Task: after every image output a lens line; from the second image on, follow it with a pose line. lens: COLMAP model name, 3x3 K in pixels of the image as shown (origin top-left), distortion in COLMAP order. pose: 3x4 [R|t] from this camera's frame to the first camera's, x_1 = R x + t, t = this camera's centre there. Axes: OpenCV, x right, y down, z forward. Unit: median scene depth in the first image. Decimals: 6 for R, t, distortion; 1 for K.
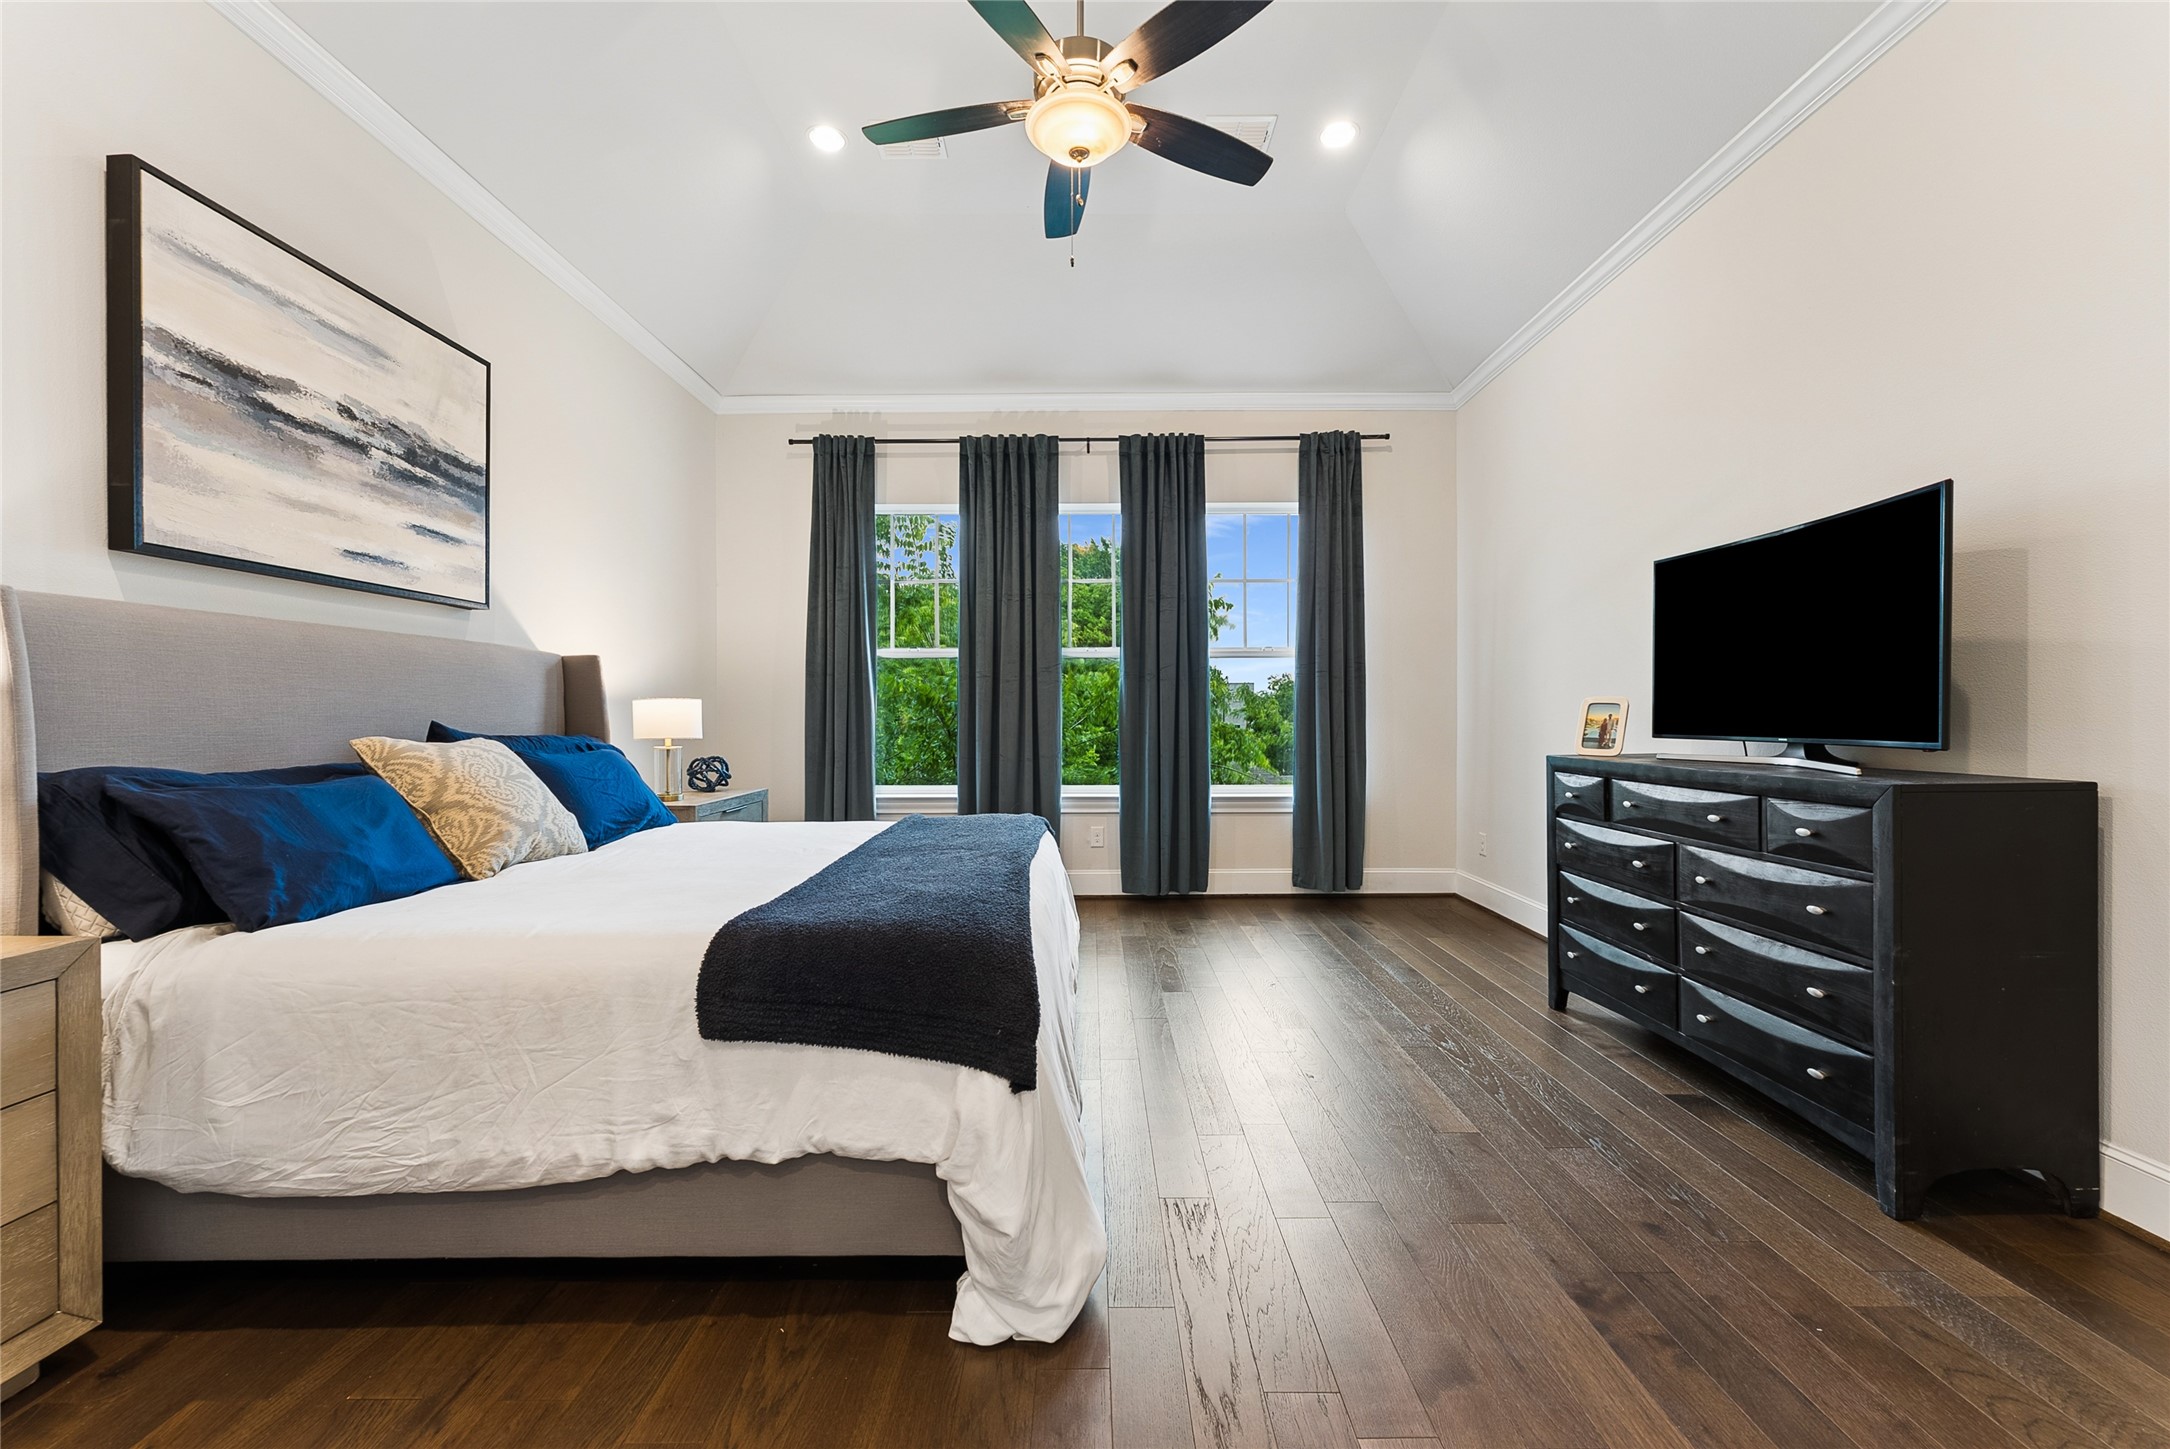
lens RADIAL K [[880.1, 0, 1086.6], [0, 880.1, 713.4], [0, 0, 1]] dist [0.000995, -0.000487]
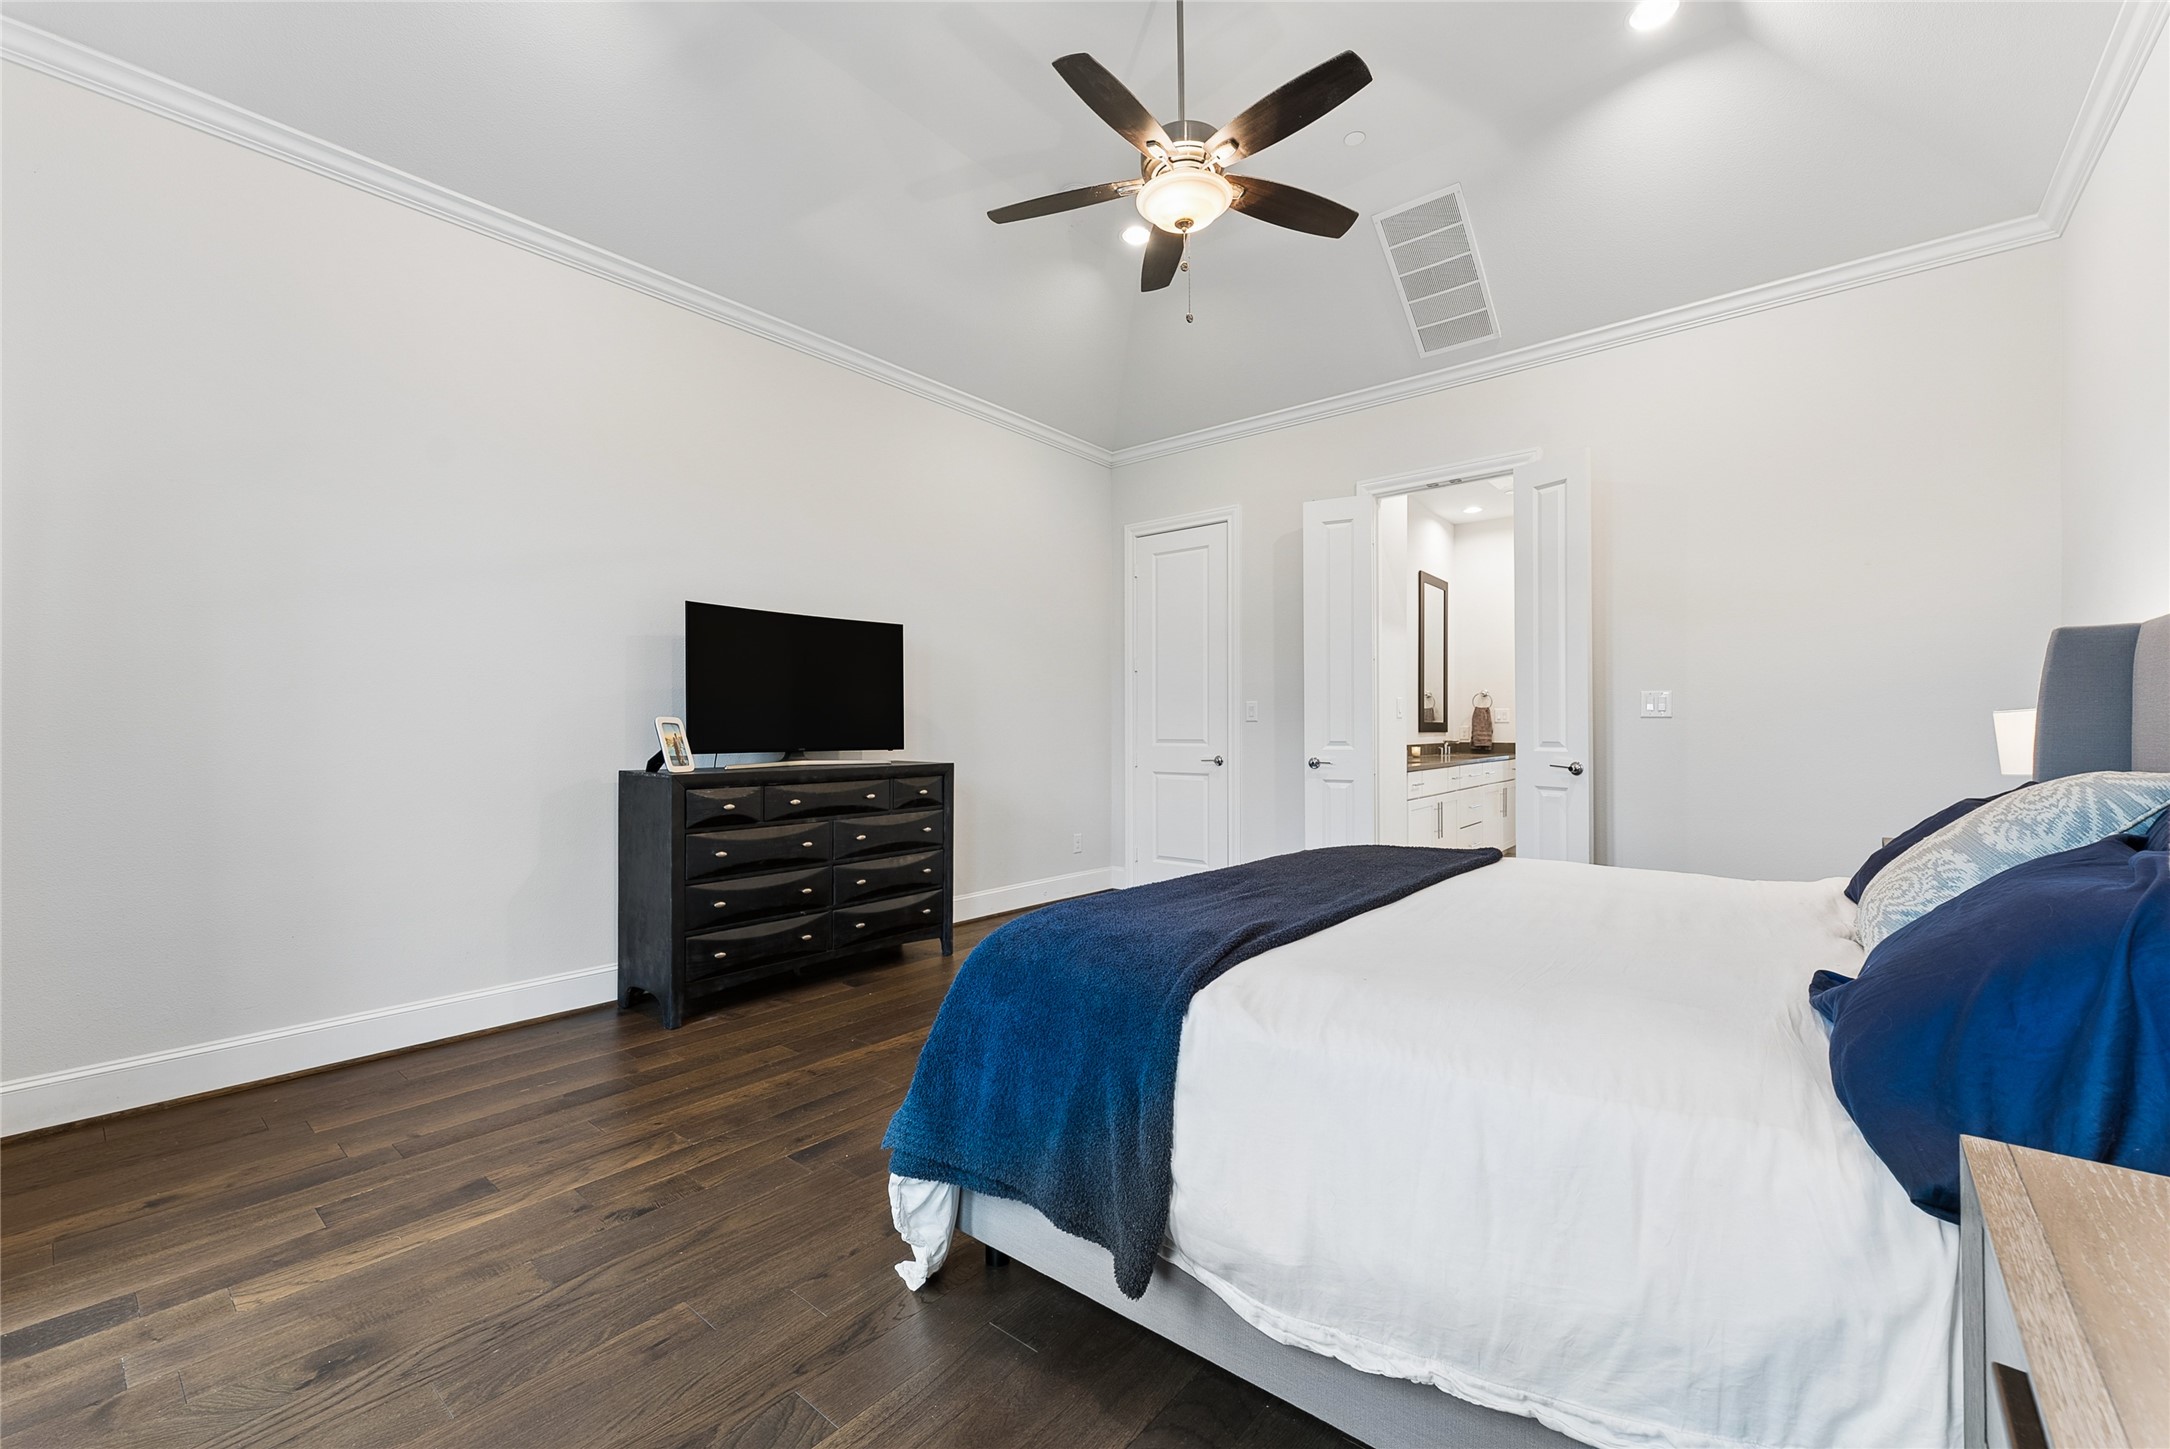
lens RADIAL K [[880.1, 0, 1087.8], [0, 880.1, 721.1], [0, 0, 1]] dist [0.000995, -0.000487]
pose [[-0.761644, 0.002145, 0.647992, -0.683869], [0.005324, 0.999981, 0.002949, -0.023808], [-0.647974, 0.005696, -0.761641, 1.818834]]
